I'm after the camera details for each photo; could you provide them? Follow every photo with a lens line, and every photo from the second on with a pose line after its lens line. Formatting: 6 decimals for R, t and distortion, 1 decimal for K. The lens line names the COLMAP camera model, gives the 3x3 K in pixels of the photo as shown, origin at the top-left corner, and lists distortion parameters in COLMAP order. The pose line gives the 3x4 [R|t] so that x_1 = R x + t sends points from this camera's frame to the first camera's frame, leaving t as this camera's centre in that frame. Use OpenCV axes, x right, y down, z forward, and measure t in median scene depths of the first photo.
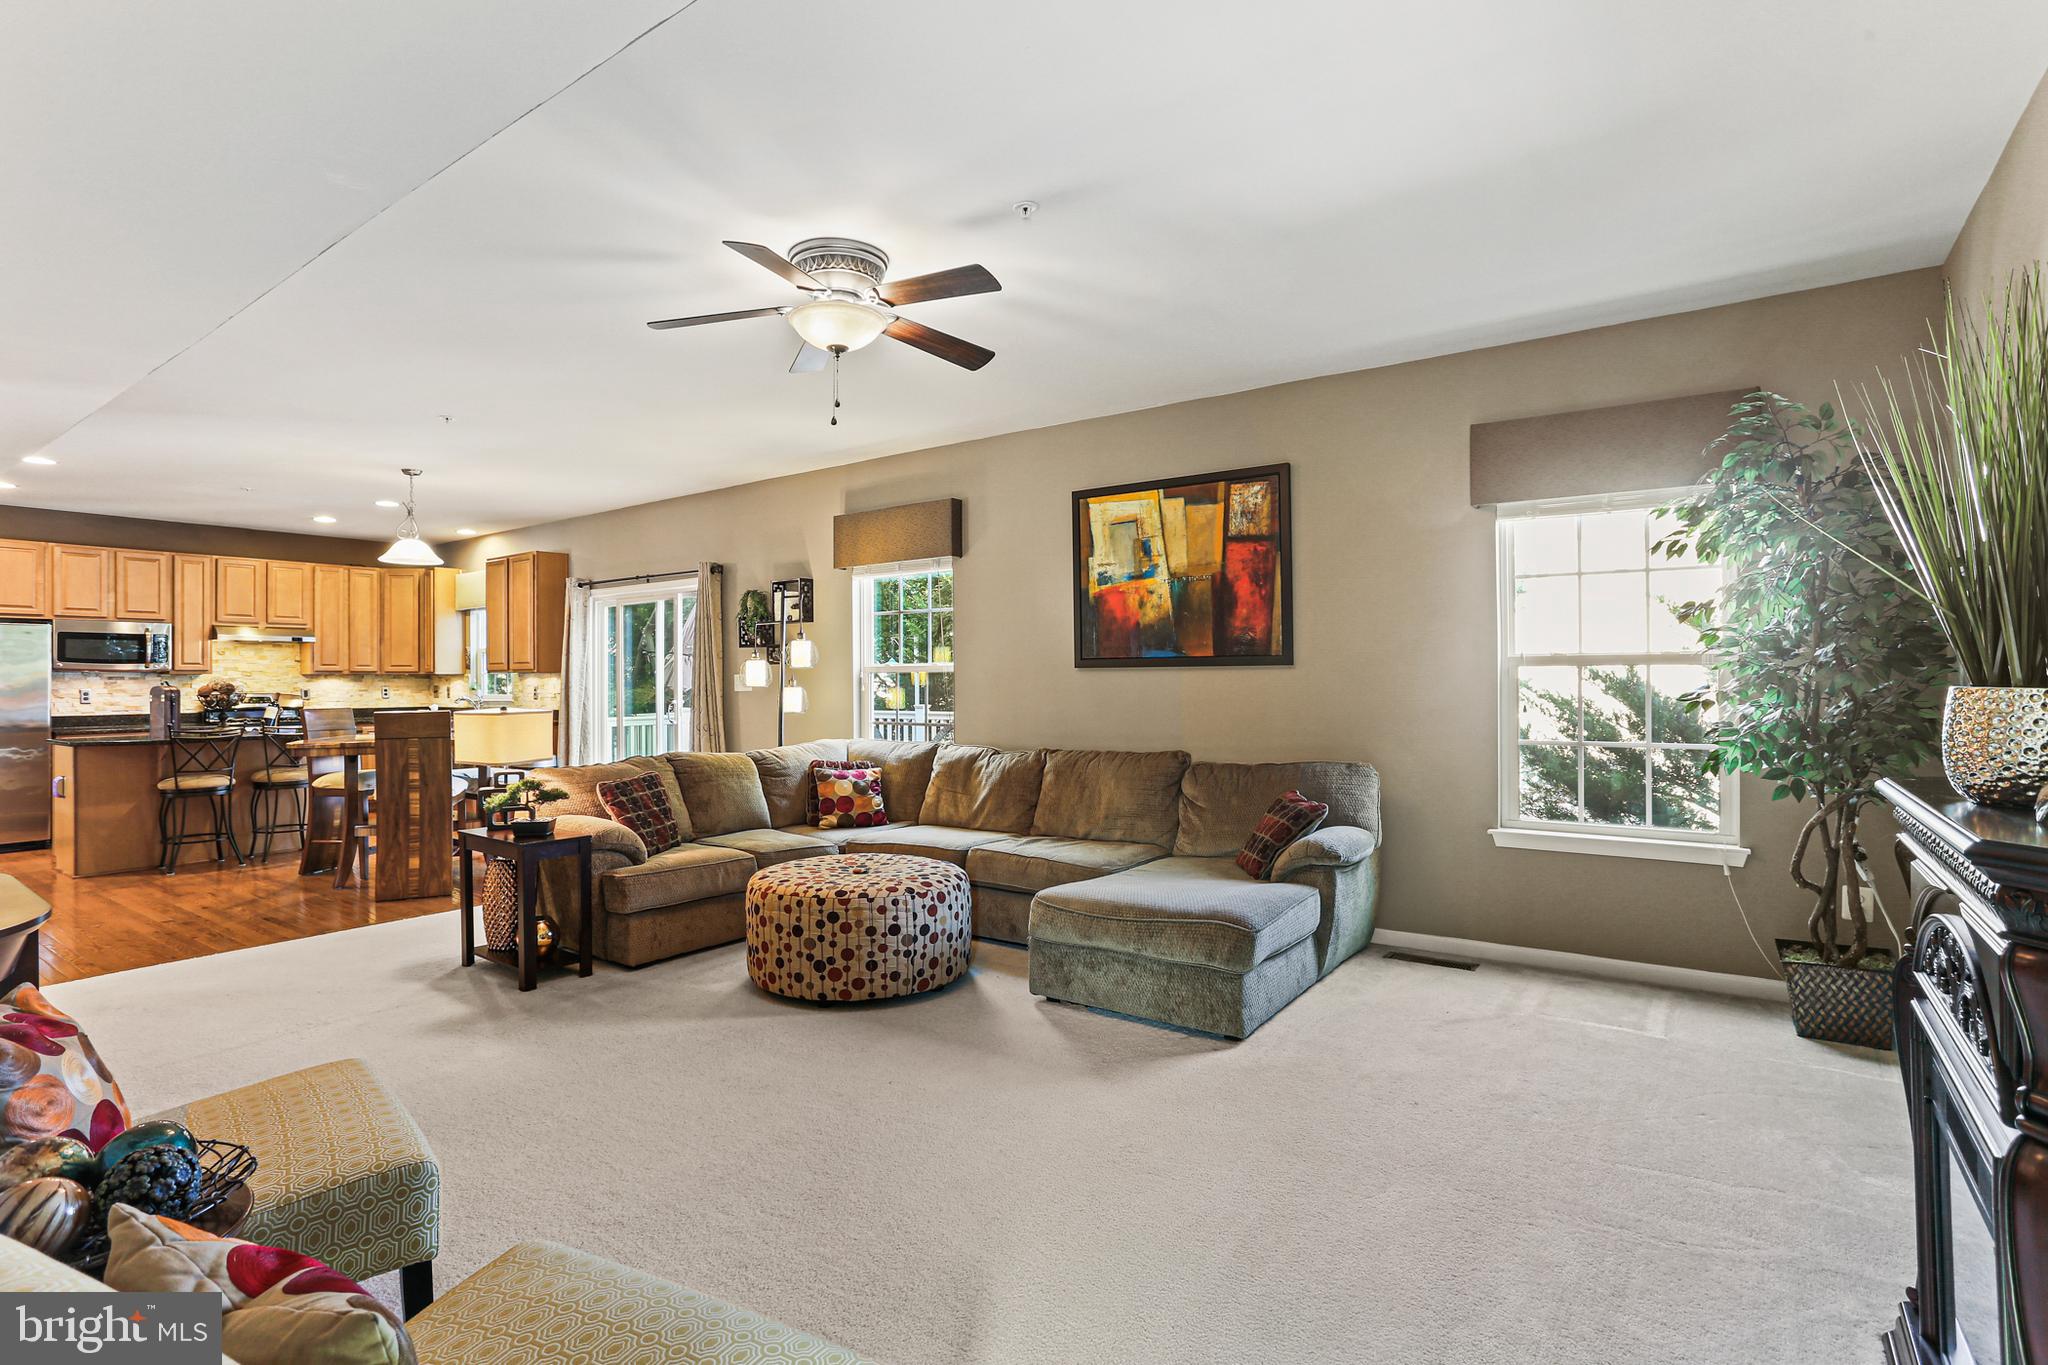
lens RADIAL K [[984.1, 0, 1028.0], [0, 984.1, 675.2], [0, 0, 1]] dist [-0.052255, 0.025292]
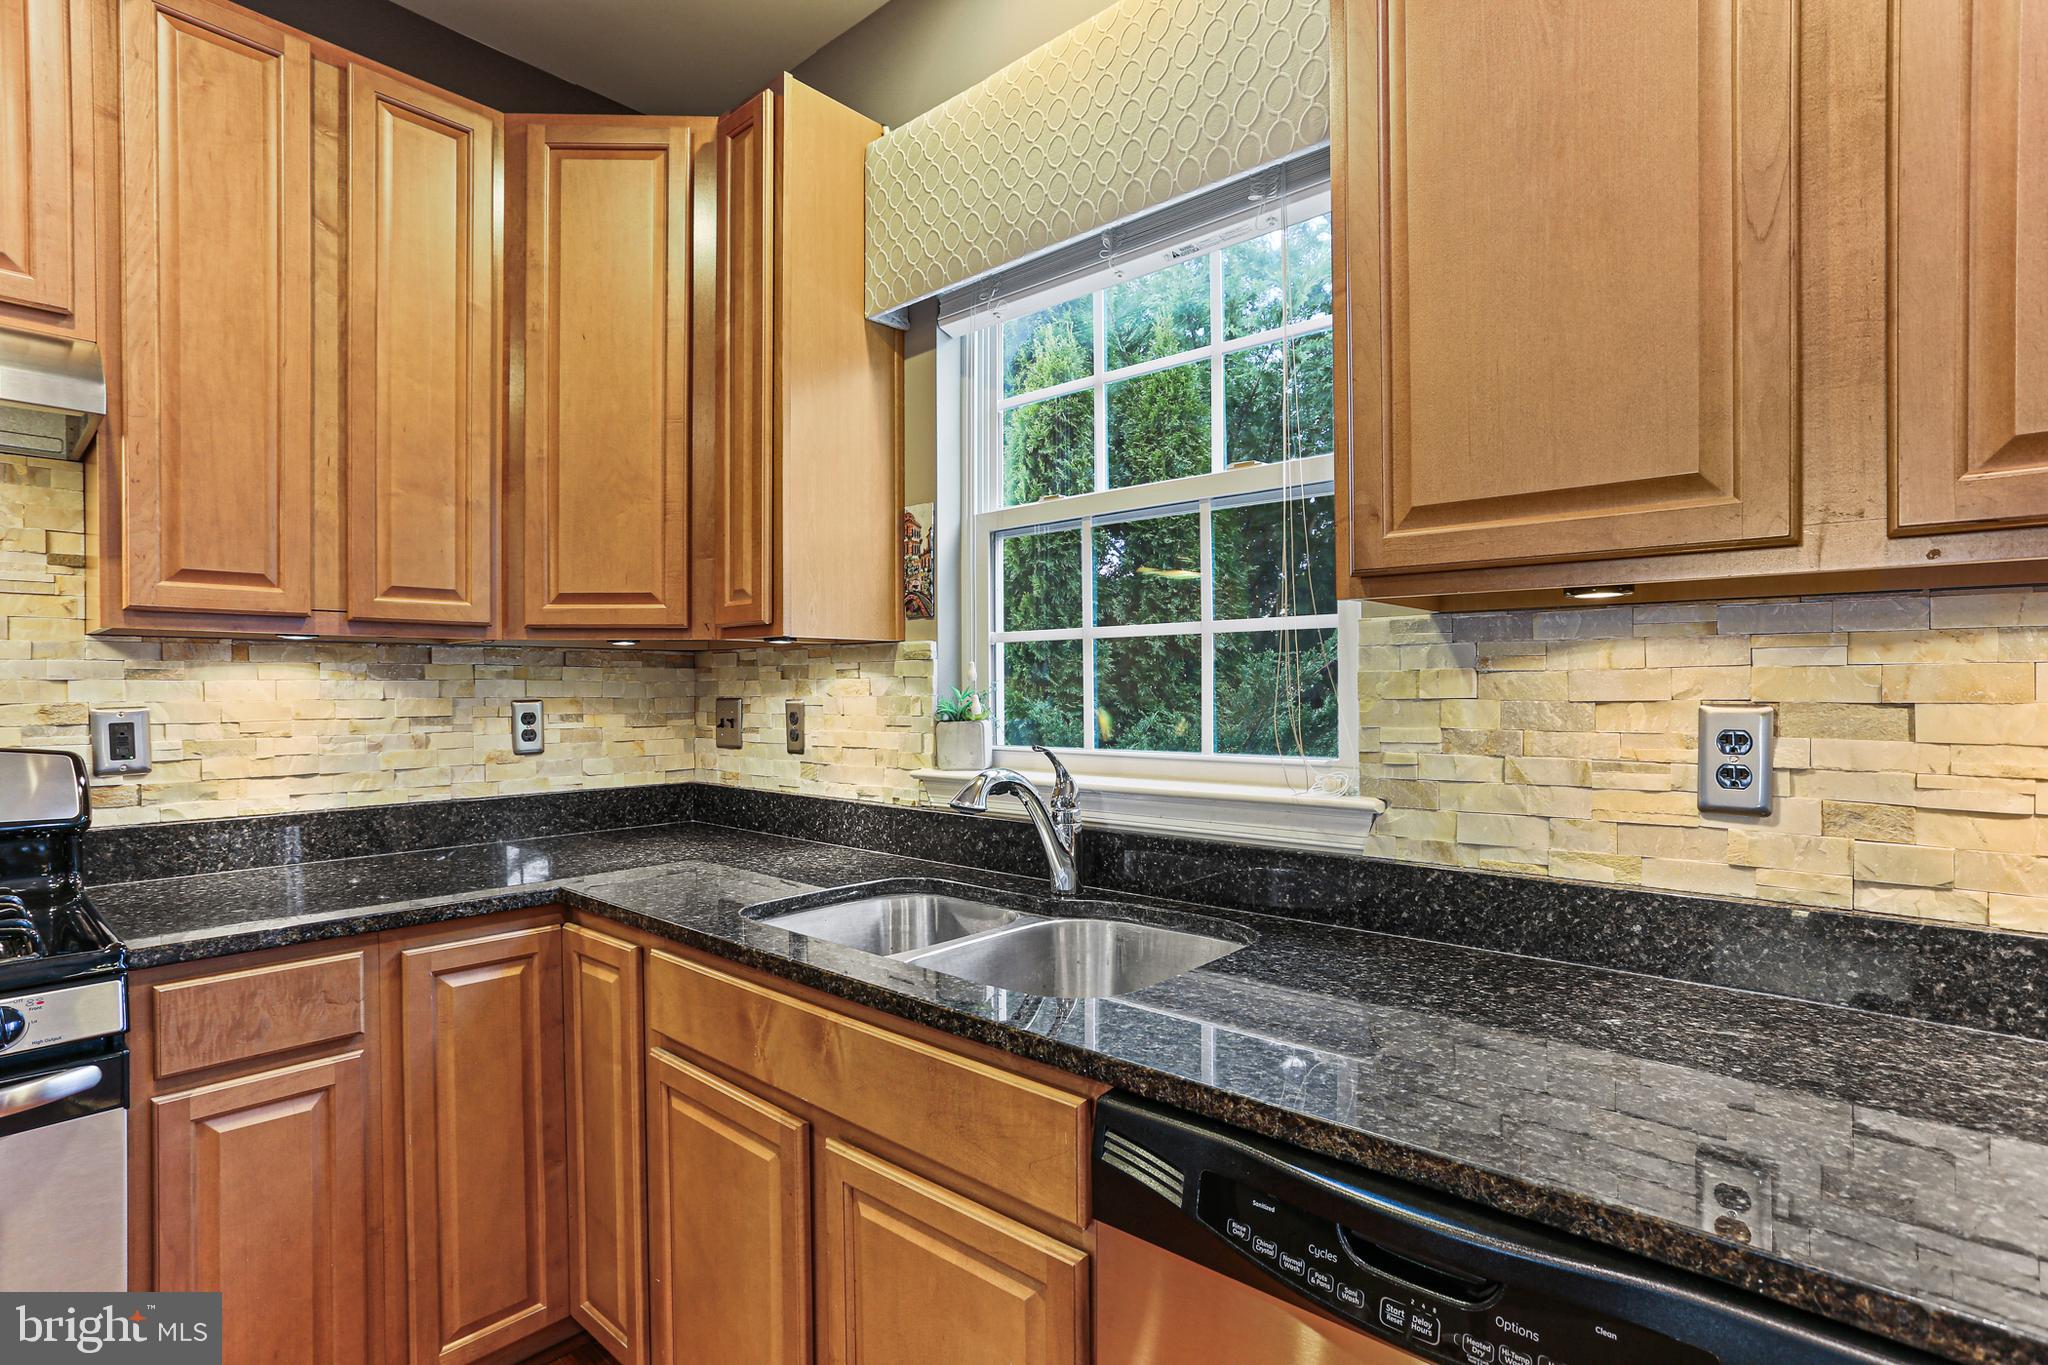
lens RADIAL K [[990.7, 0, 1019.9], [0, 990.7, 688.7], [0, 0, 1]] dist [-0.052712, 0.027375]
pose [[0.993851, 0.003116, -0.110682, -0.638688], [-0.002482, 0.999980, 0.005865, 0.009018], [0.110699, -0.005555, 0.993839, 0.954799]]
